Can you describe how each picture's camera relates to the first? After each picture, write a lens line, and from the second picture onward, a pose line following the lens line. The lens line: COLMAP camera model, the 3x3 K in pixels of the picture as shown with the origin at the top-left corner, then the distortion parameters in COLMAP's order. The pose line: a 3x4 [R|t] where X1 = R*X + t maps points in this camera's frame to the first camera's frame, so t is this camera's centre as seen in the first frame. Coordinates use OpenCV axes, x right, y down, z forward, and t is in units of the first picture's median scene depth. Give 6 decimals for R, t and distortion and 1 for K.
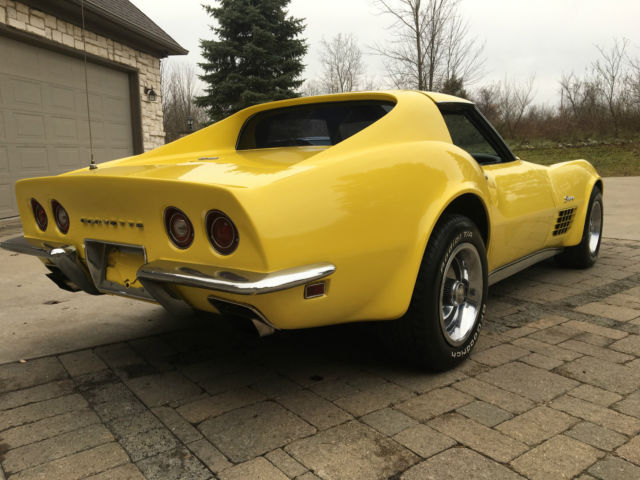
lens RADIAL K [[539.5, 0, 322.3], [0, 539.5, 238.3], [0, 0, 1]] dist [0.052140, -0.075041]
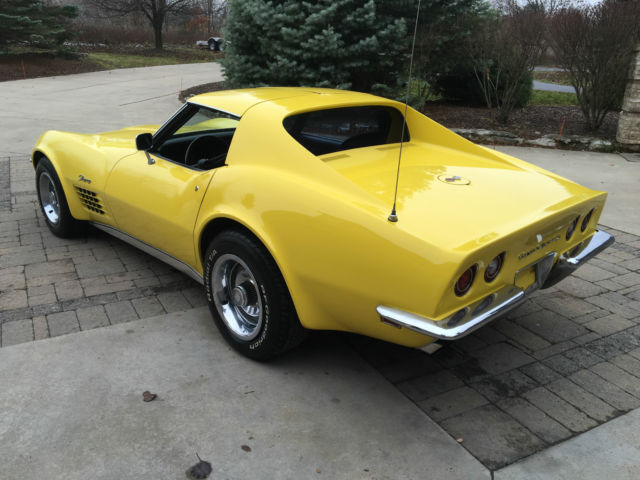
lens RADIAL K [[539.5, 0, 318.2], [0, 539.5, 237.8], [0, 0, 1]] dist [0.052140, -0.075041]
pose [[0.155181, -0.311898, 0.937357, -1.112394], [0.132773, 0.946828, 0.293068, -0.326175], [-0.978923, 0.078977, 0.188342, 0.863593]]
